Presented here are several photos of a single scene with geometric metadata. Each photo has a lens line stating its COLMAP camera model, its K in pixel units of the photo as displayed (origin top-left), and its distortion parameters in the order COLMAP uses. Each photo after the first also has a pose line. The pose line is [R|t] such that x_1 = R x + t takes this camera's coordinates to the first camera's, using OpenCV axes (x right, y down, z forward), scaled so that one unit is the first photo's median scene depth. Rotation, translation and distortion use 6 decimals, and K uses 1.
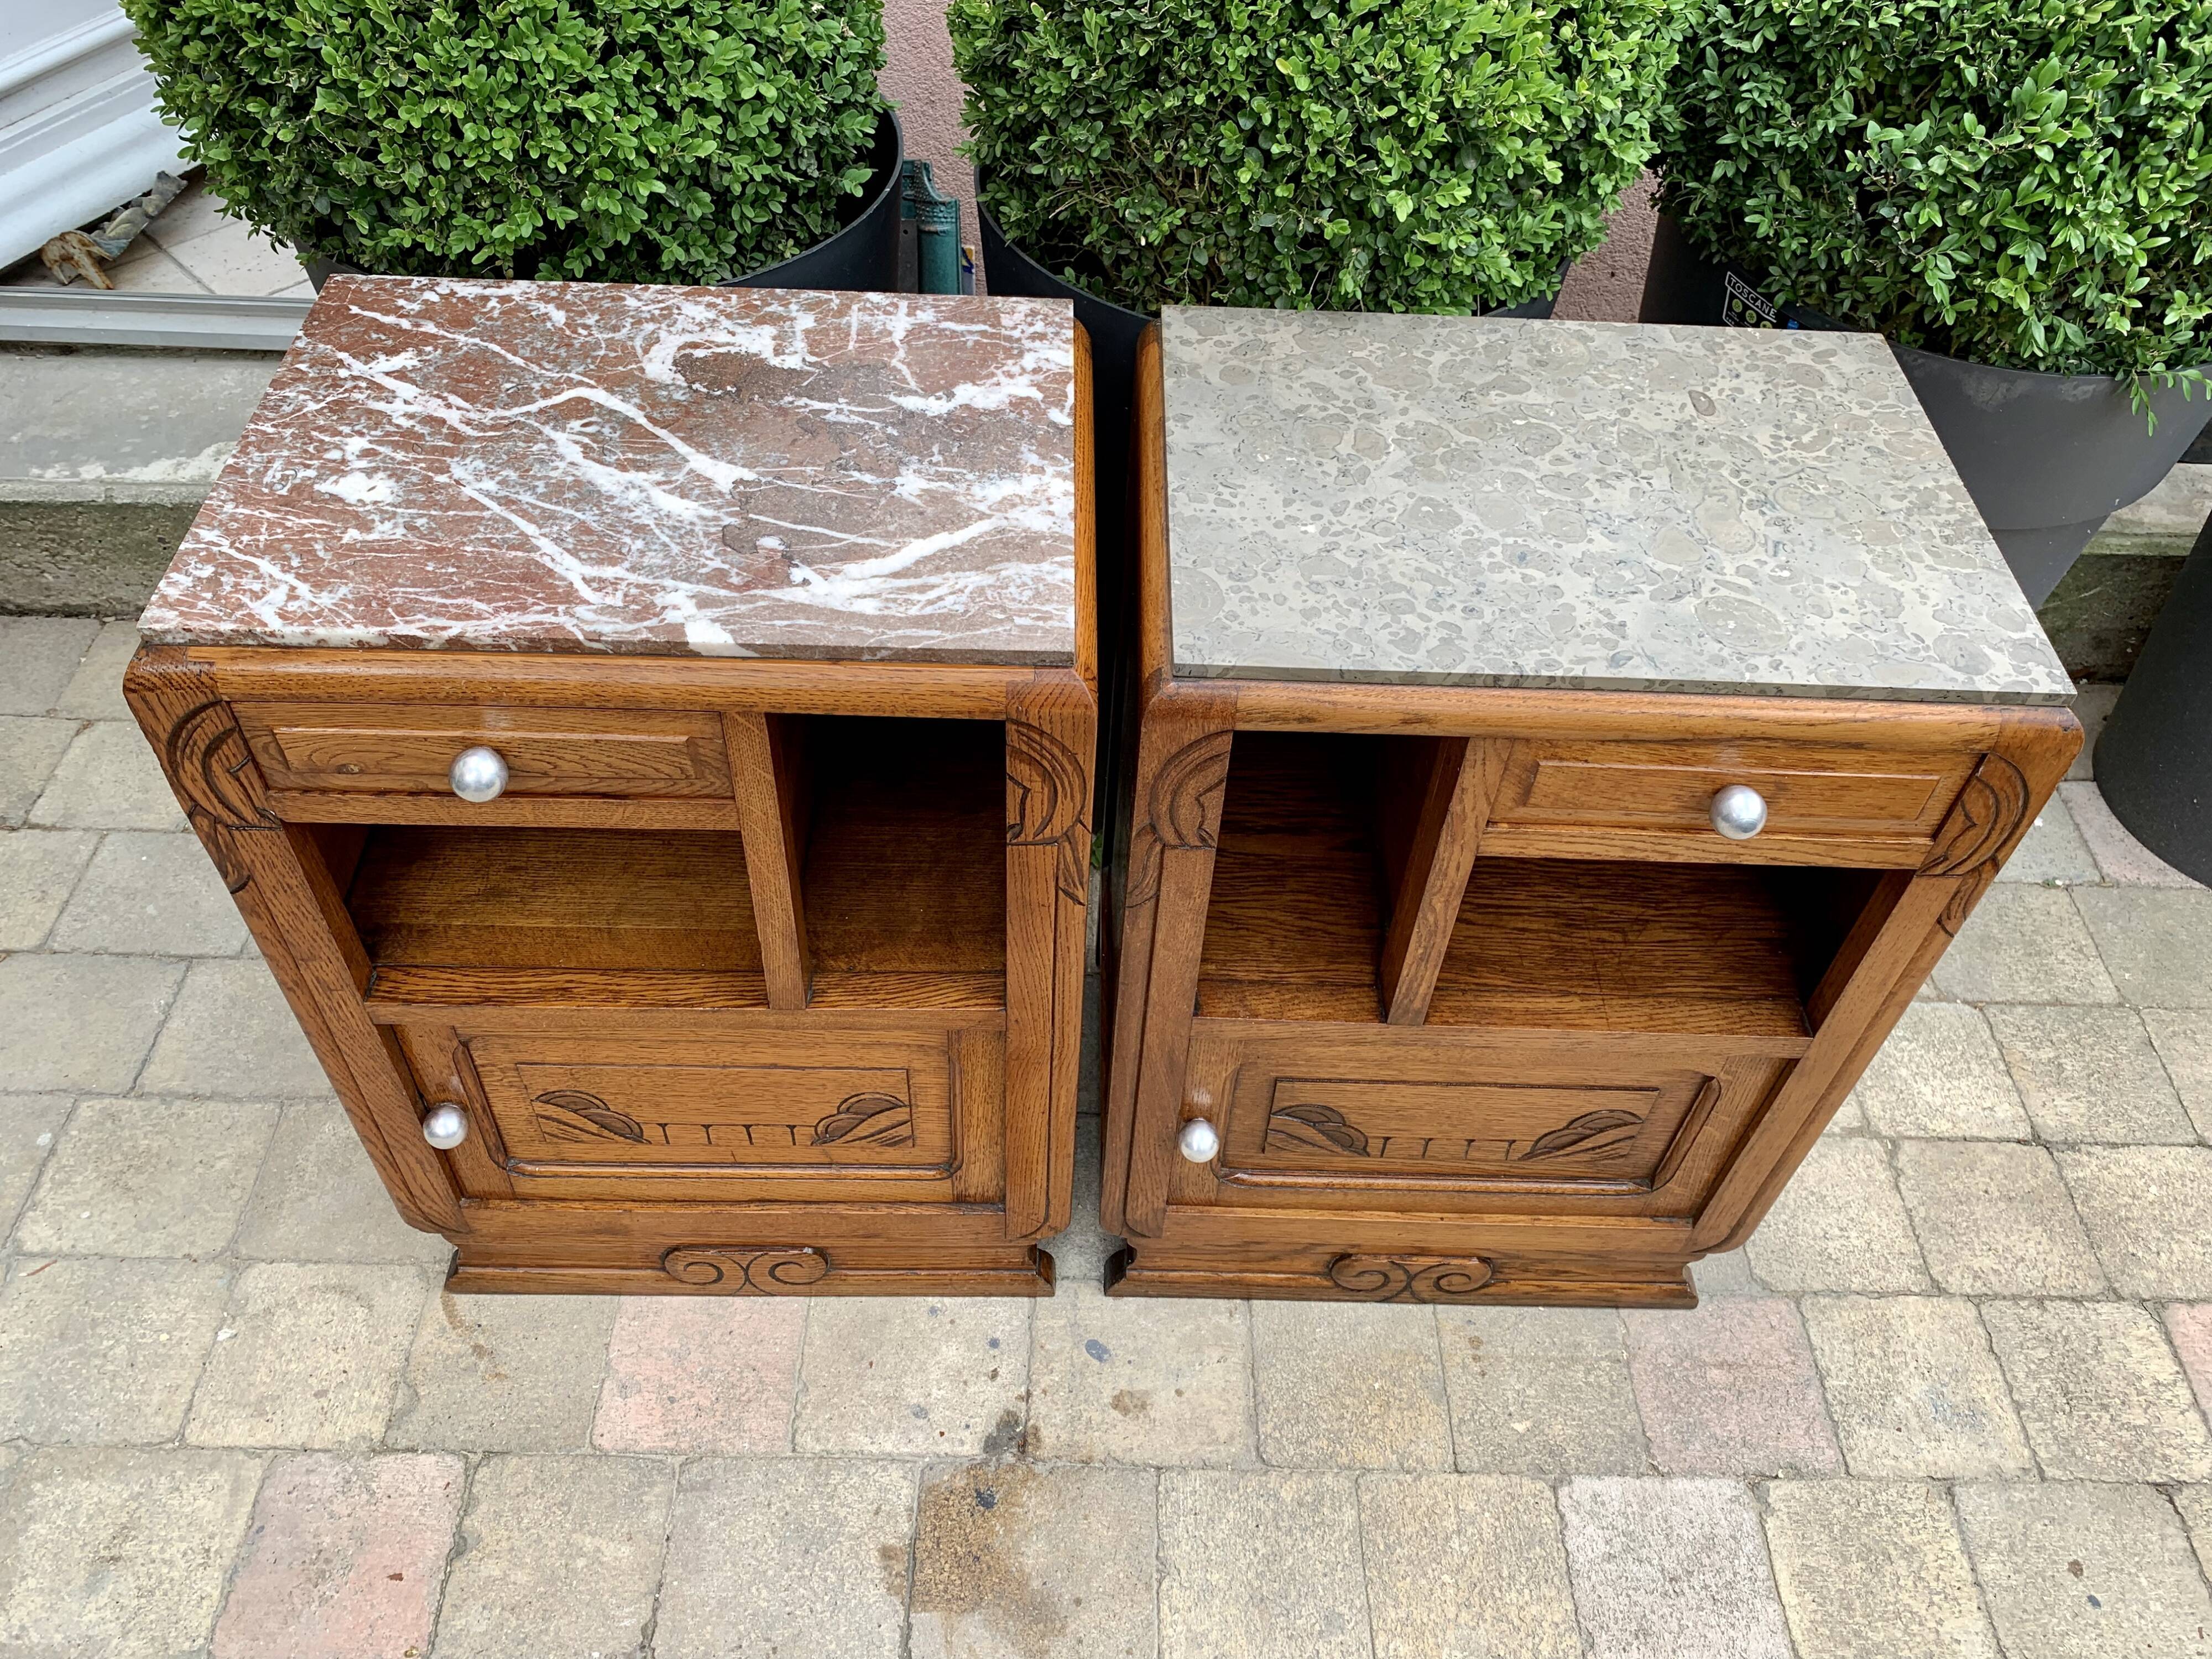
lens RADIAL K [[1705.3, 0, 1108.8], [0, 1705.3, 818.7], [0, 0, 1]] dist [0.013013, -0.014138]
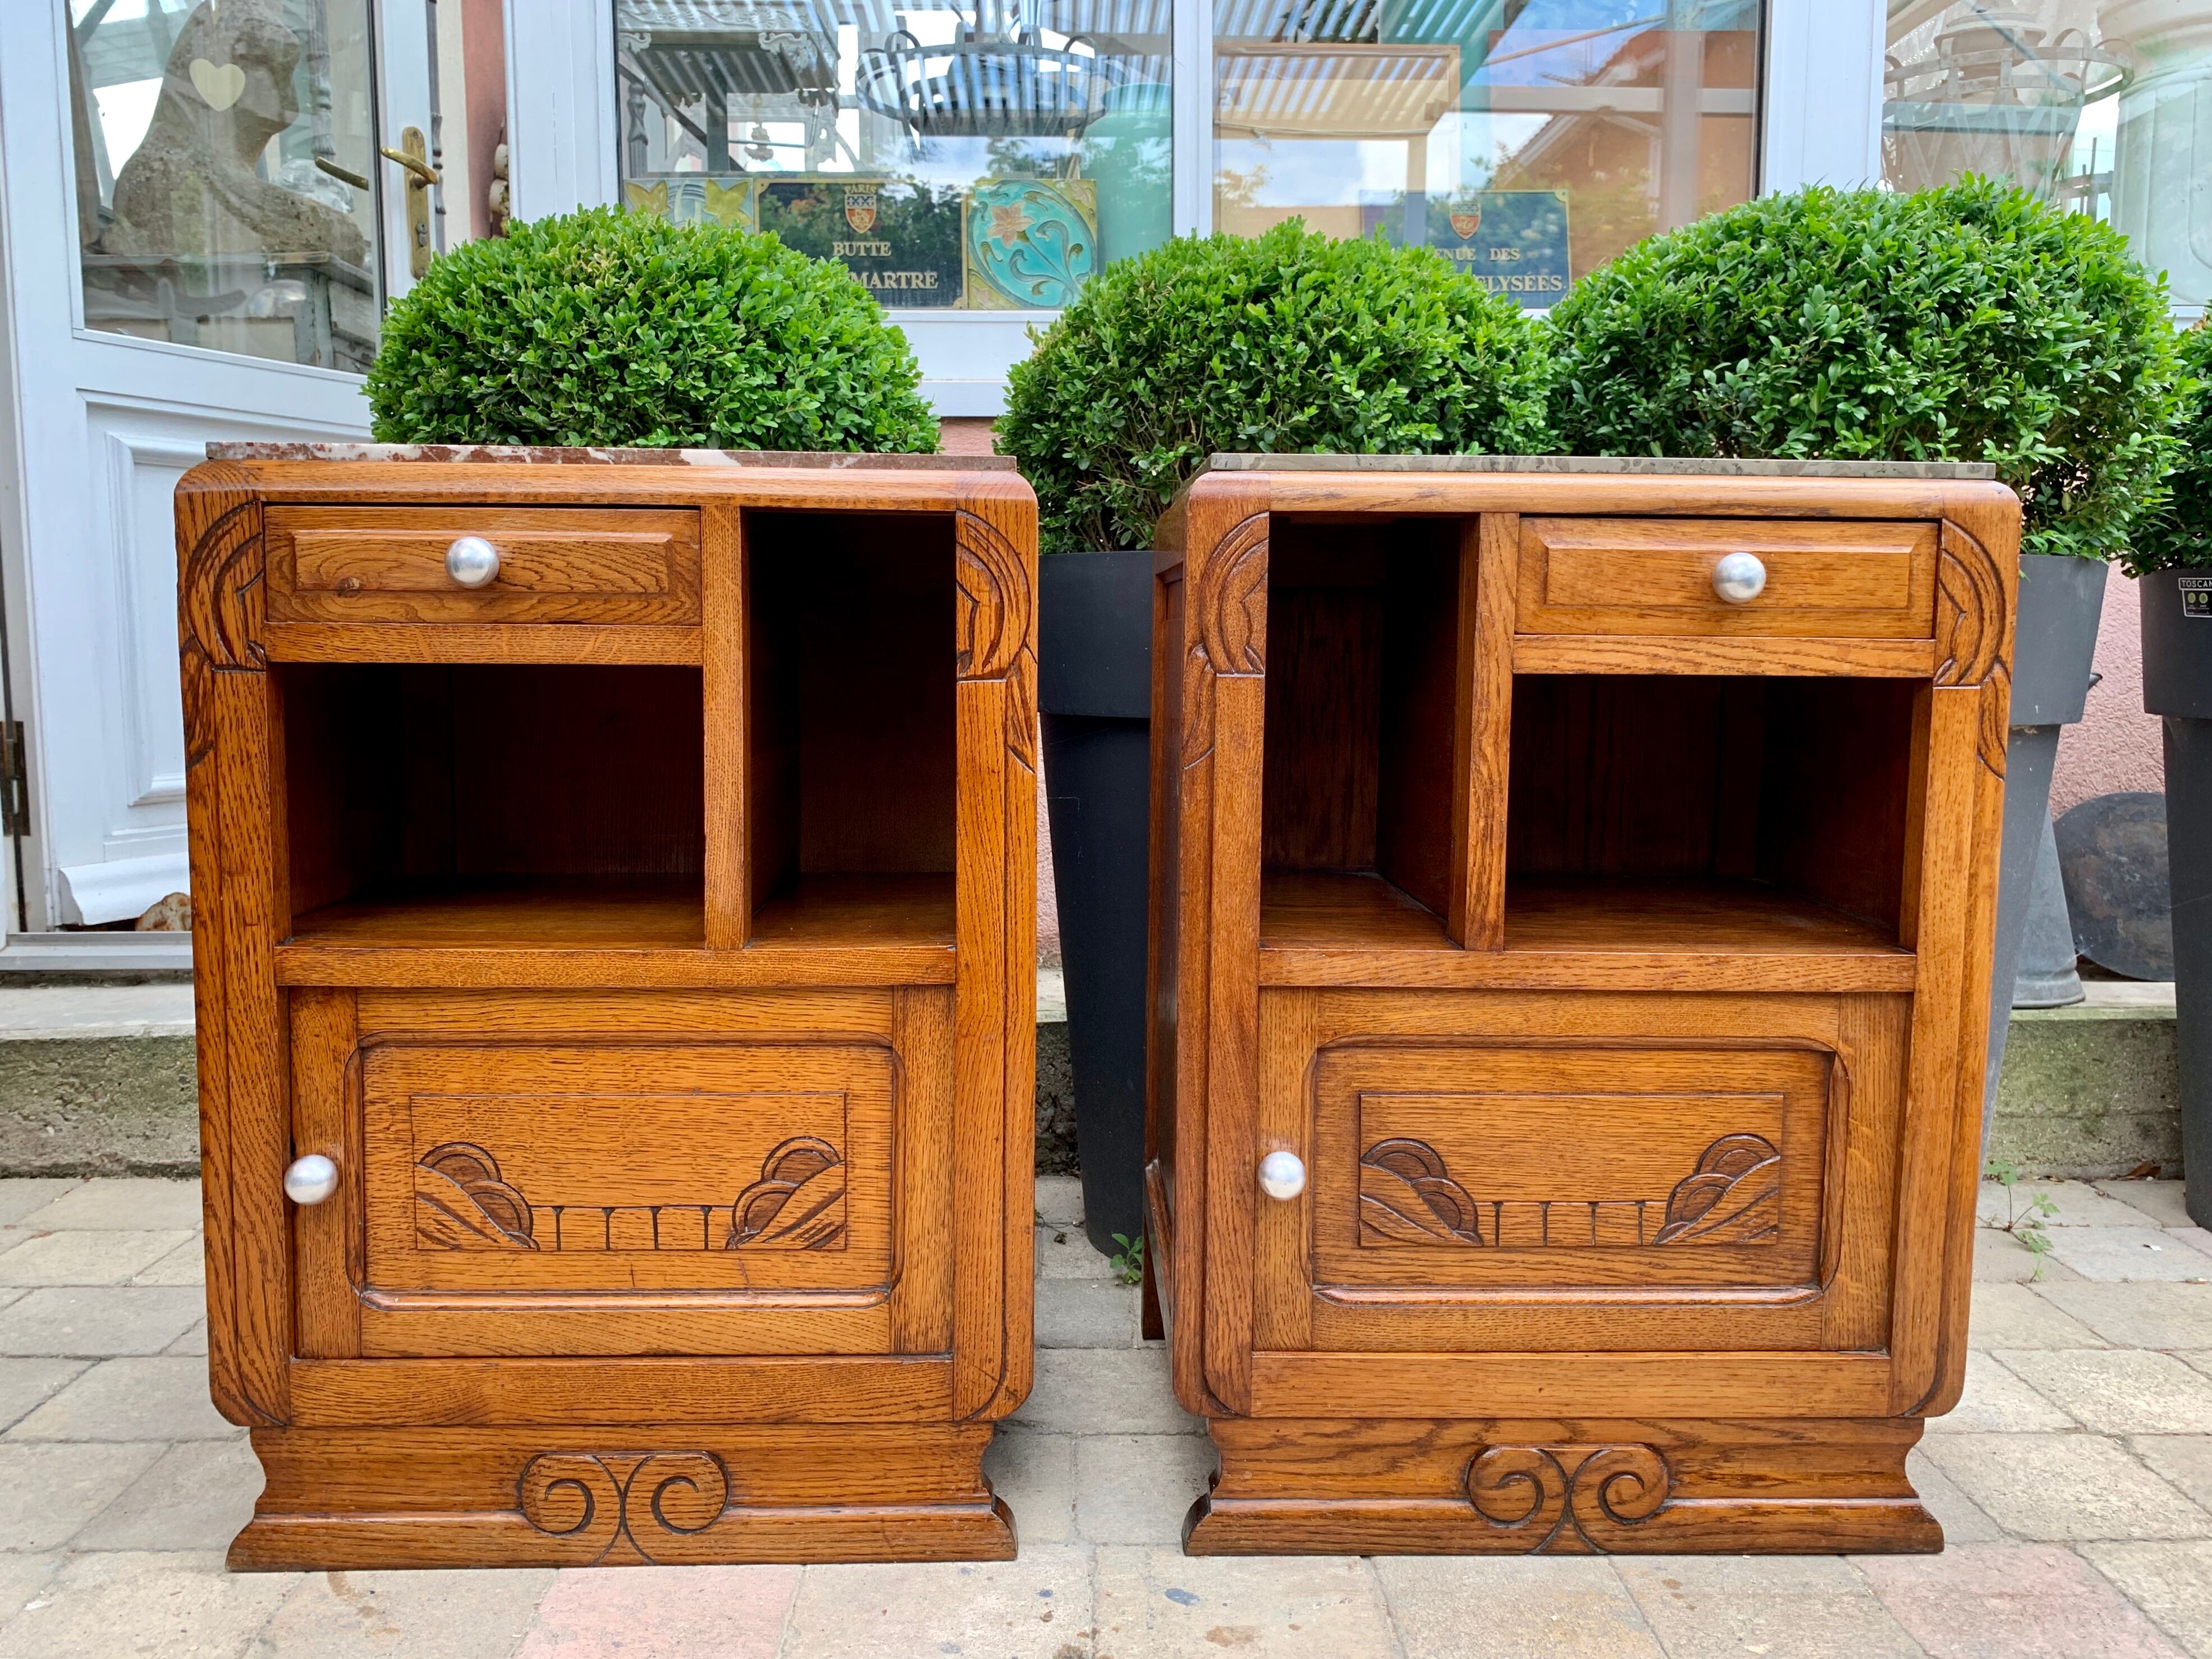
lens RADIAL K [[1742.0, 0, 1096.9], [0, 1742.0, 808.3], [0, 0, 1]] dist [0.017384, -0.019035]
pose [[0.999074, -0.036255, 0.023152, -0.053476], [0.042399, 0.739055, -0.672310, 0.619127], [0.007263, 0.672669, 0.739908, 0.200971]]
